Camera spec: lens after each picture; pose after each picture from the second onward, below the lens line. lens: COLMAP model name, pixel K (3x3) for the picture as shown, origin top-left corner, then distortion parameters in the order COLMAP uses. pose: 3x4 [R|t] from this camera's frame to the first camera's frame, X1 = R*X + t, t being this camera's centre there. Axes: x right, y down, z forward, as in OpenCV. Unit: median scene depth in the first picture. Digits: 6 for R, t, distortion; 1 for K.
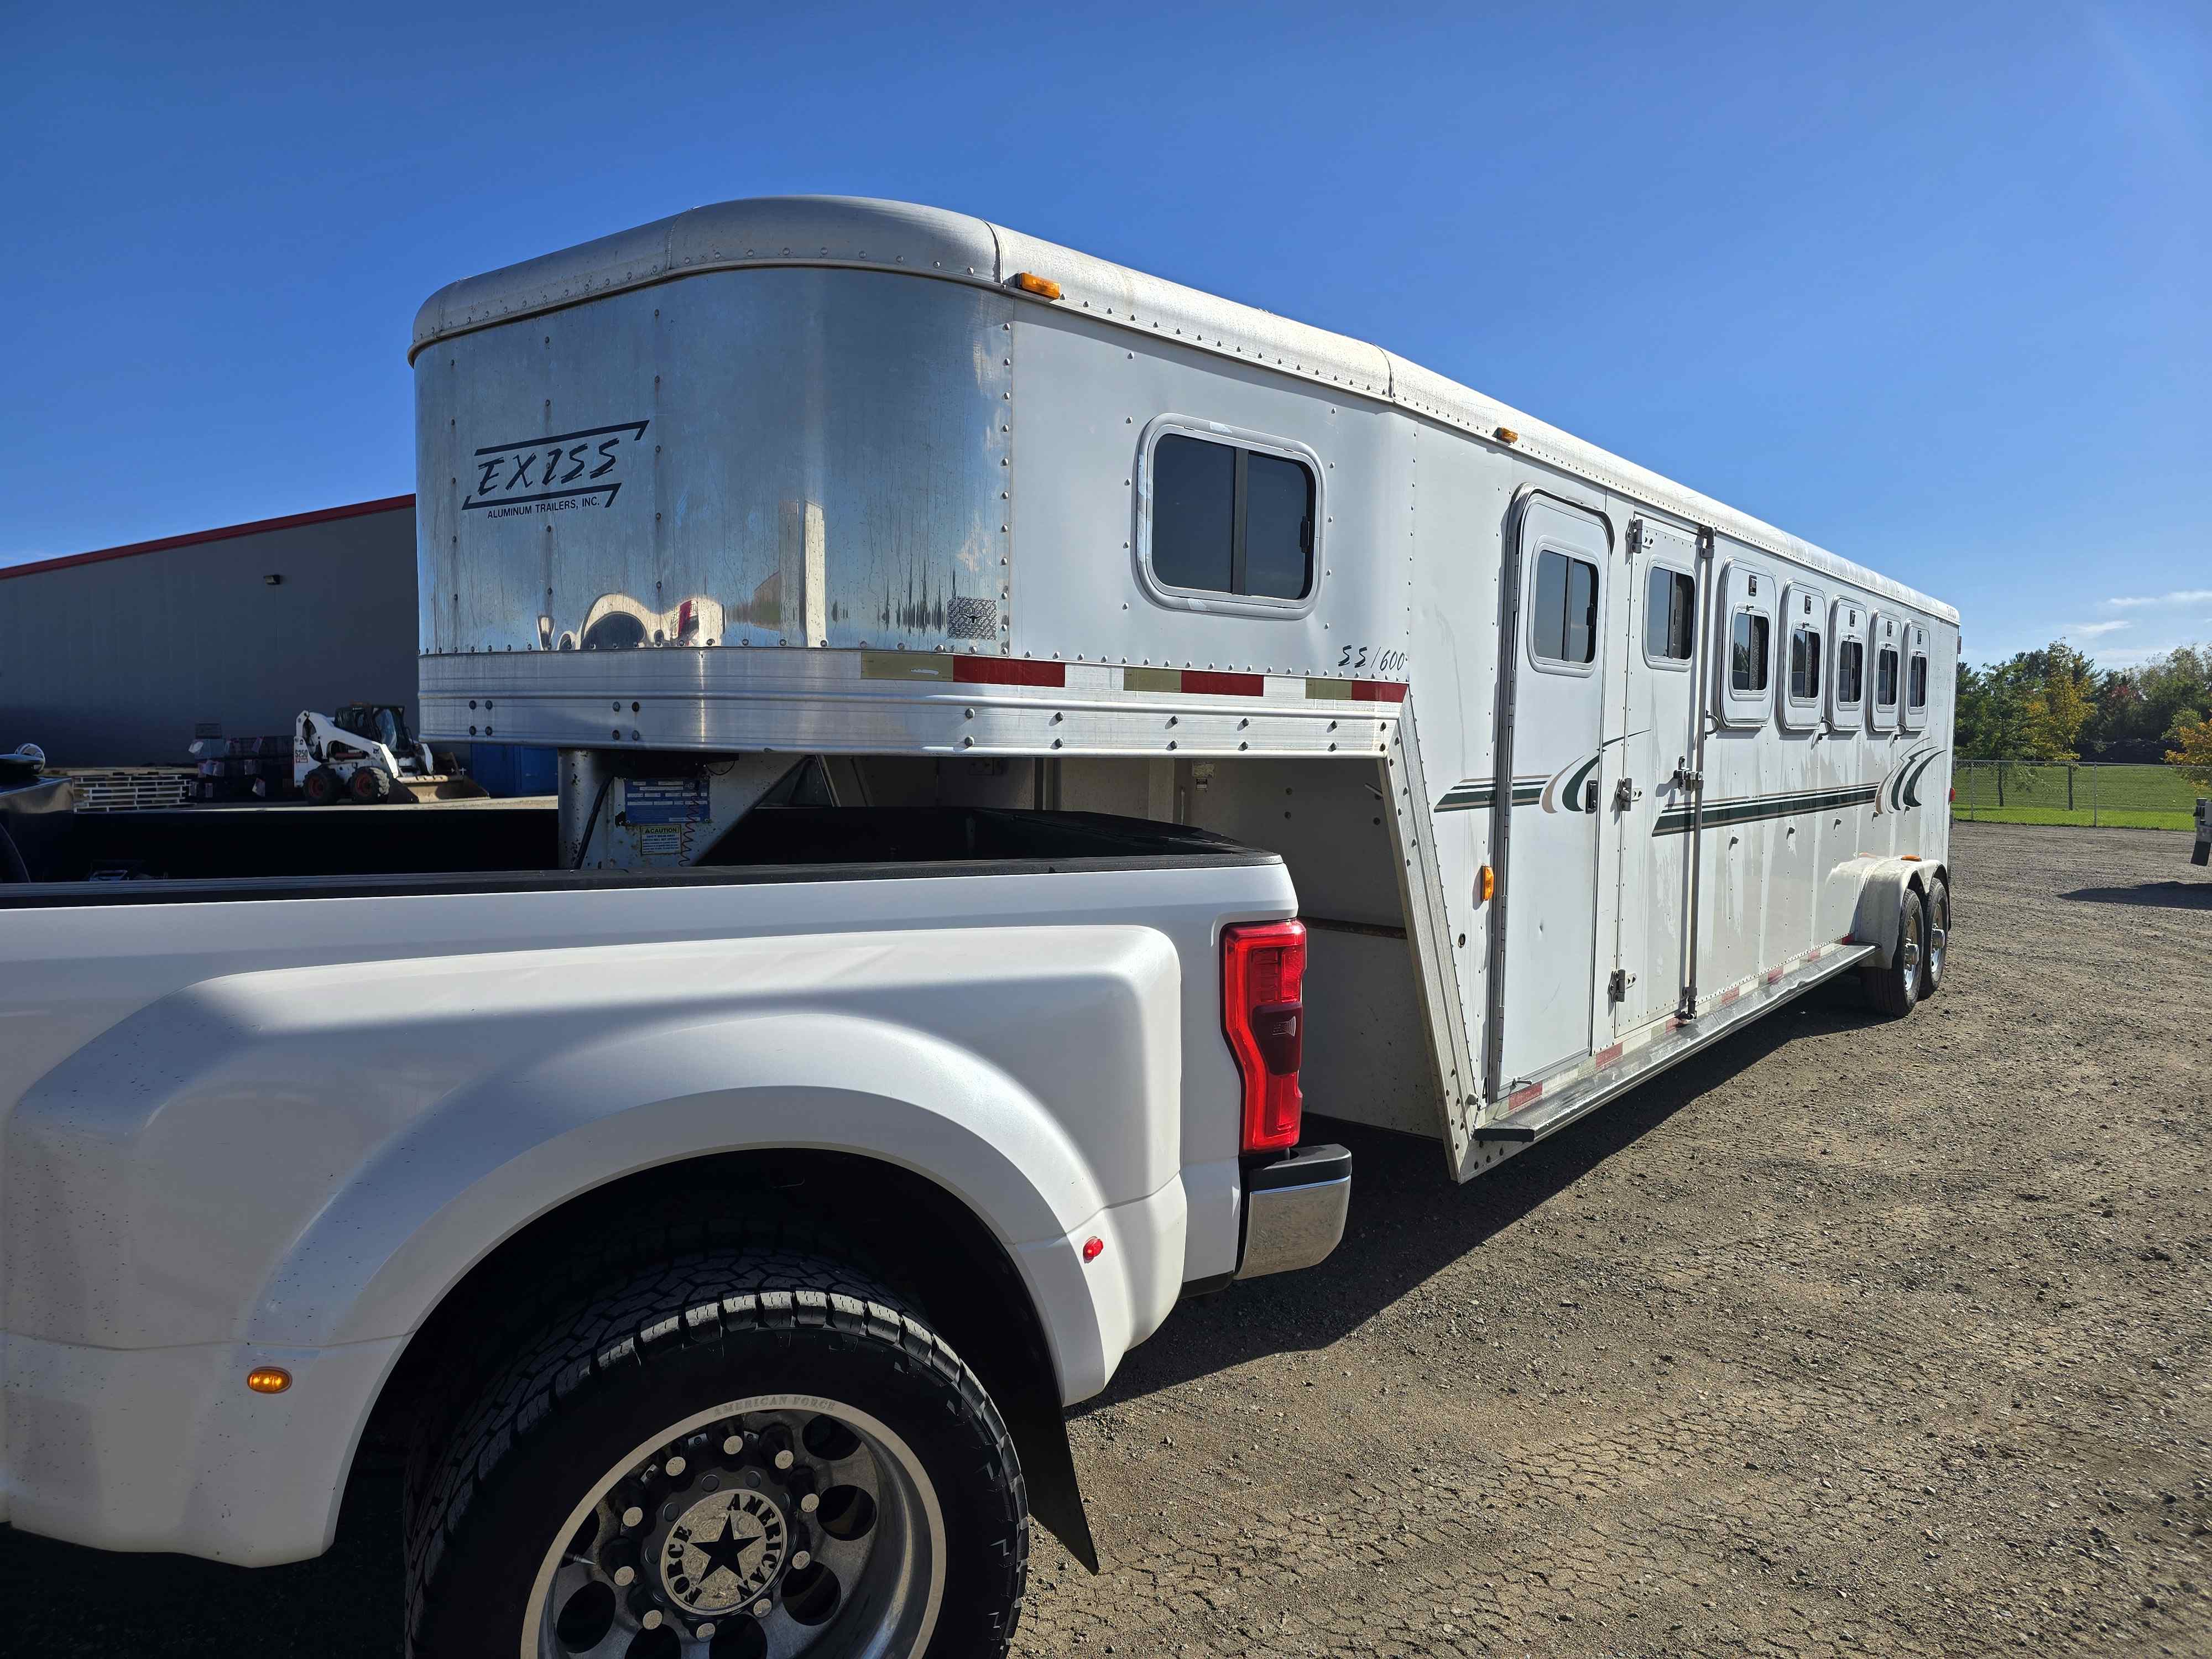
lens RADIAL K [[1505.9, 0, 1116.1], [0, 1505.9, 828.1], [0, 0, 1]] dist [0.001485, -0.006230]
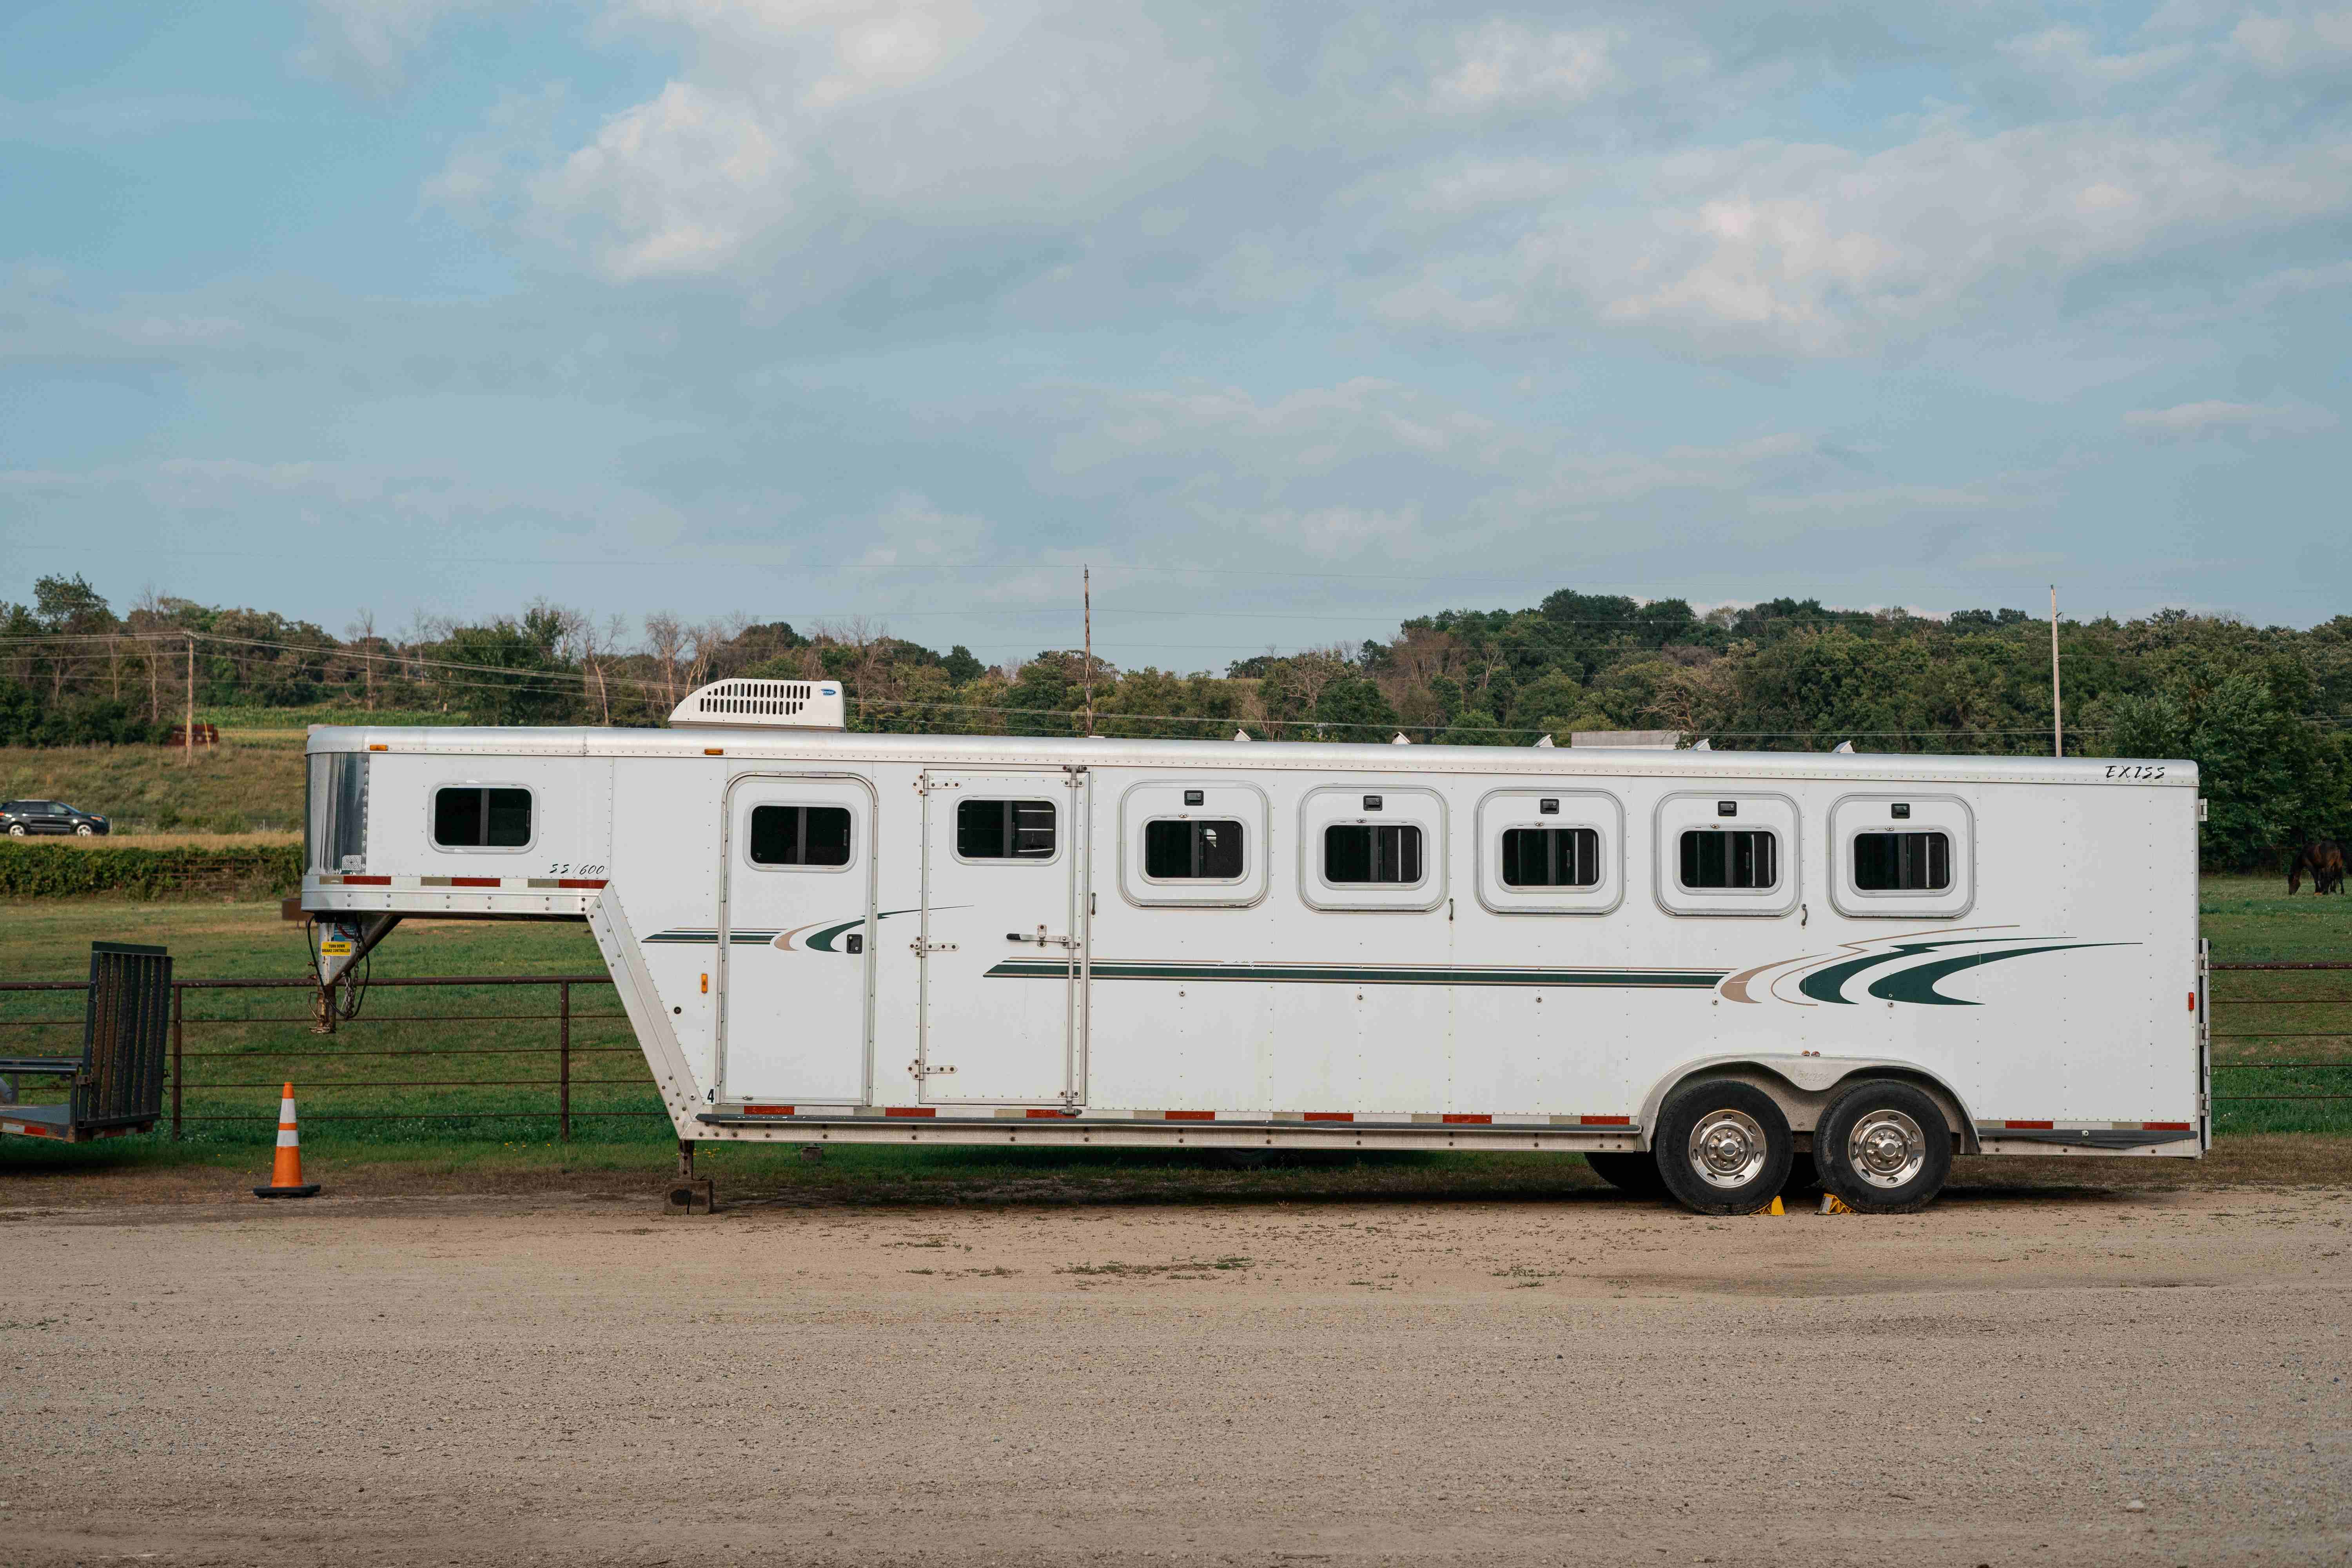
lens RADIAL K [[3439.8, 0, 1177.2], [0, 3439.8, 779.8], [0, 0, 1]] dist [-0.017207, 0.000000]
pose [[0.651167, -0.058314, -0.756690, 4.063376], [-0.055674, 0.990687, -0.124258, 0.298351], [0.756889, 0.123041, 0.641856, -1.412079]]
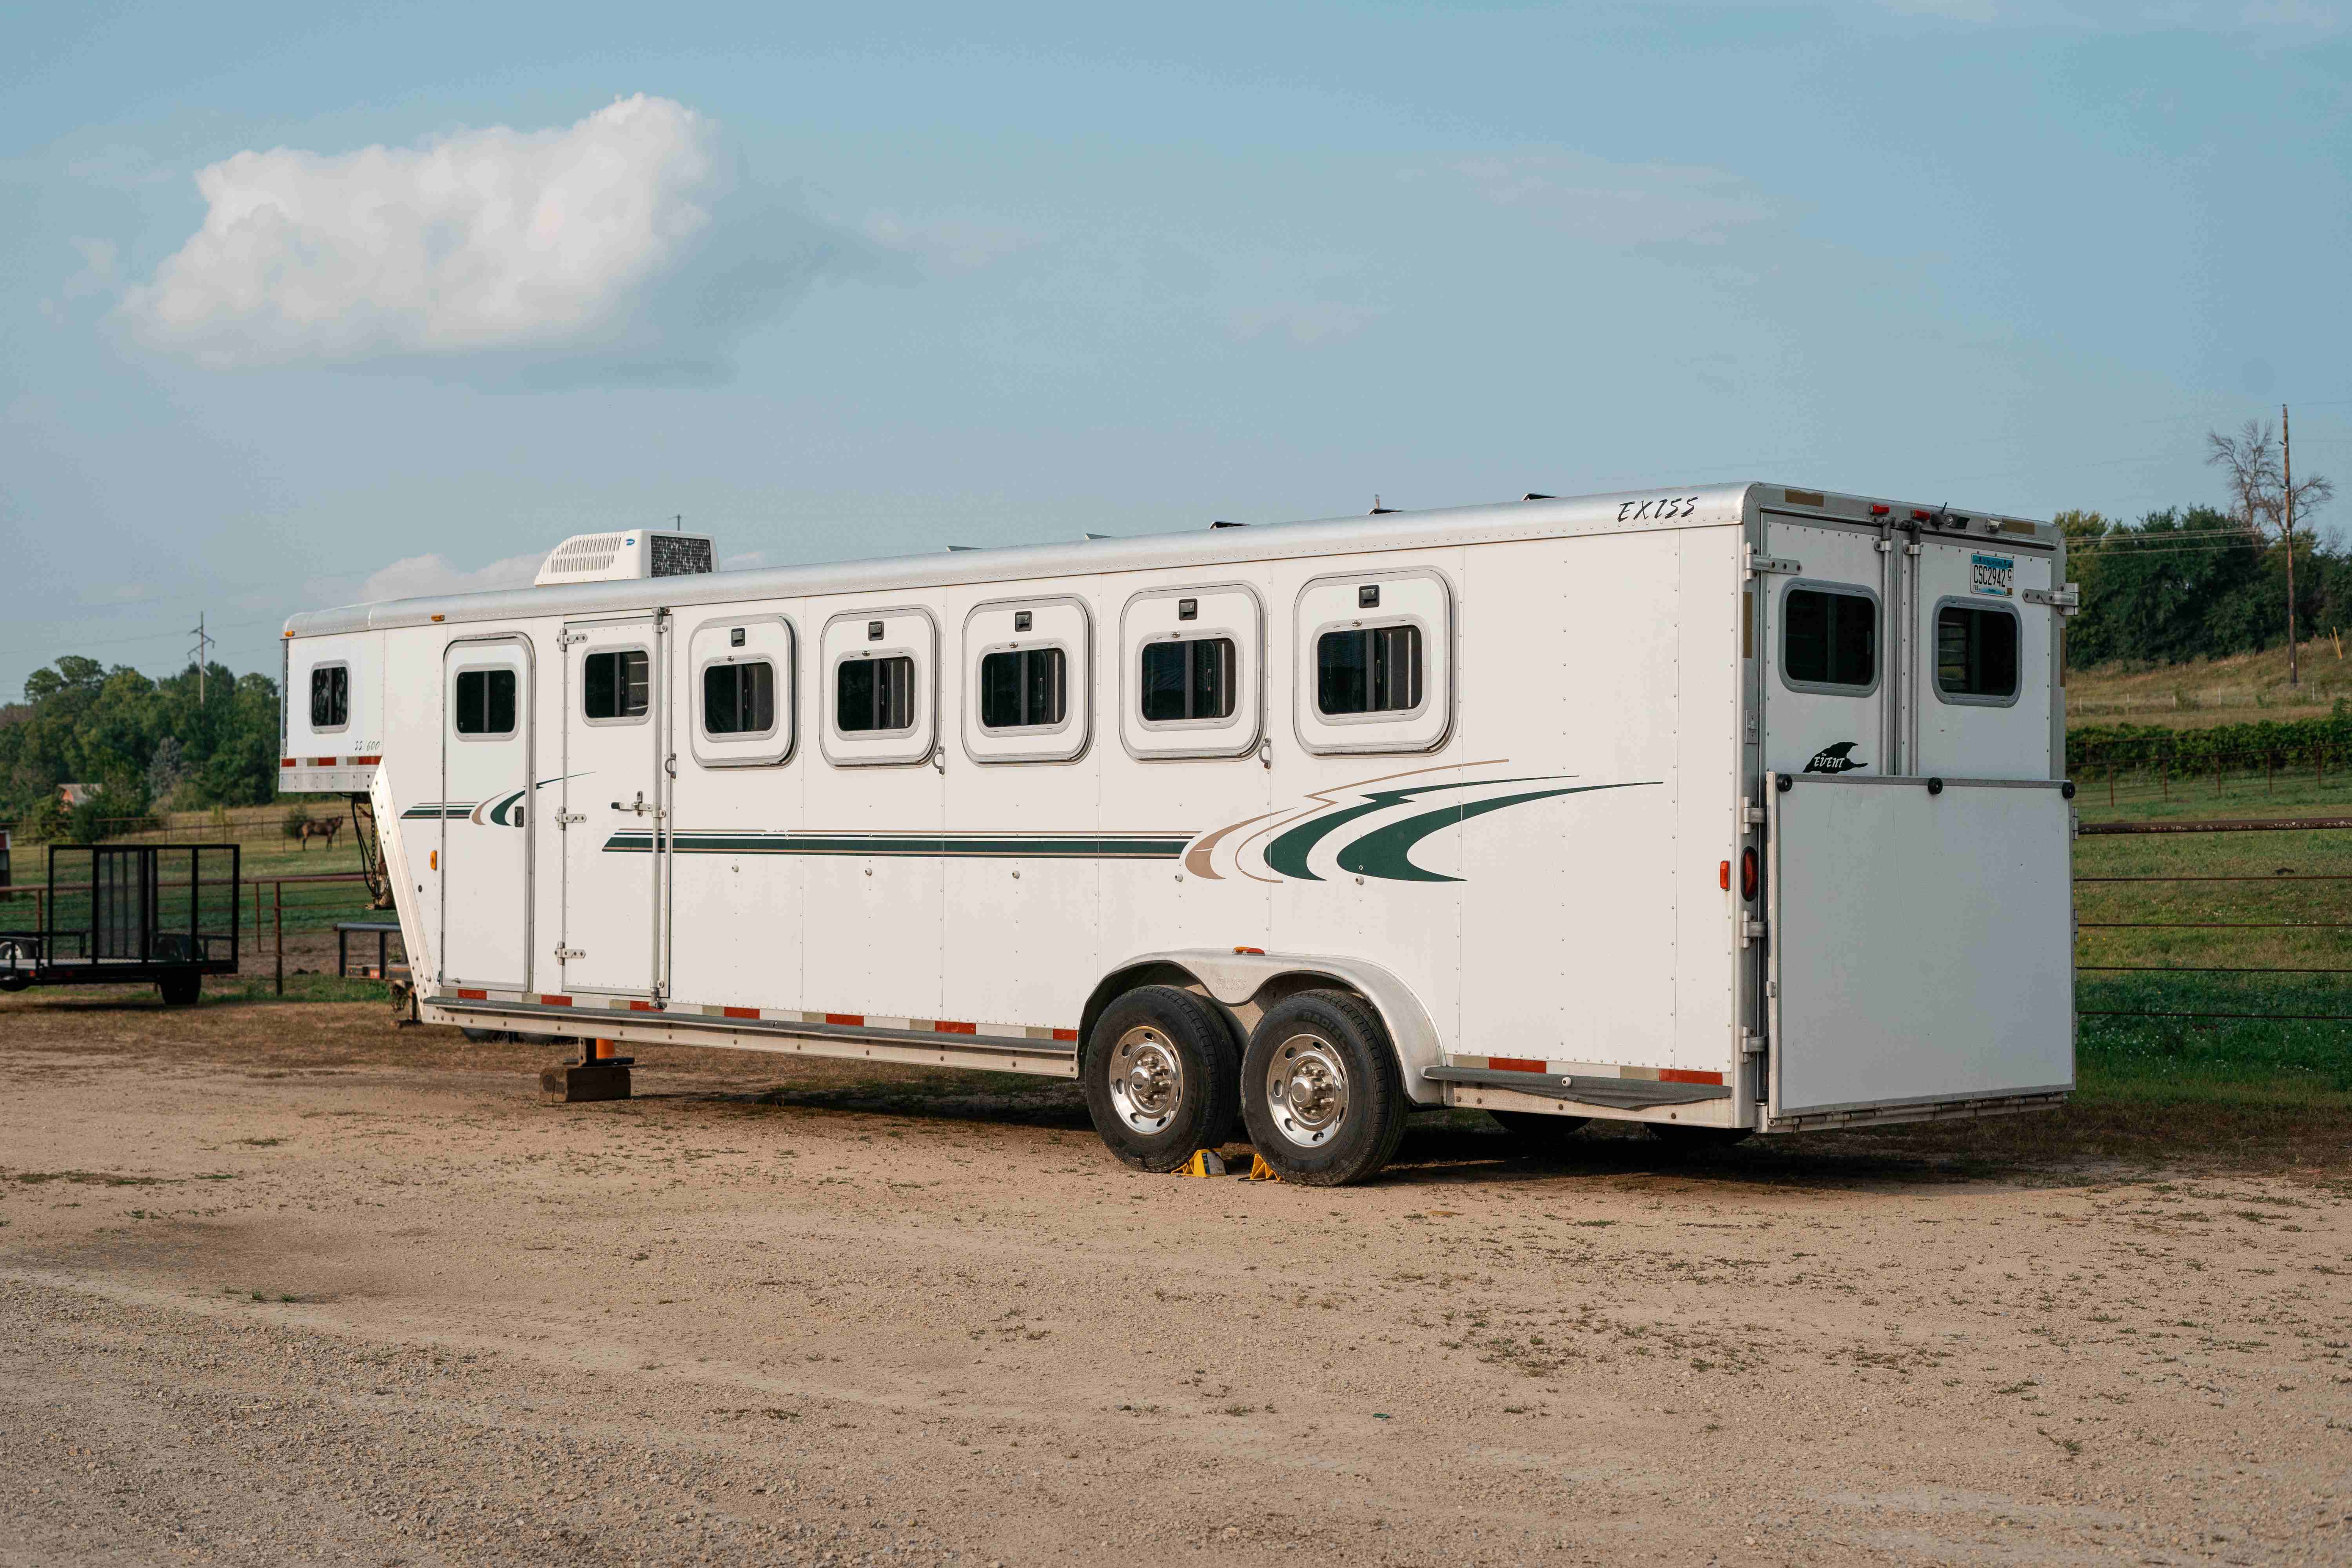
lens RADIAL K [[3439.8, 0, 1107.6], [0, 3439.8, 822.4], [0, 0, 1]] dist [-0.017207, 0.000000]
pose [[-0.179362, -0.032443, -0.983248, 4.319194], [-0.085633, 0.996177, -0.017249, -0.006937], [0.980049, 0.081104, -0.181454, 2.629765]]
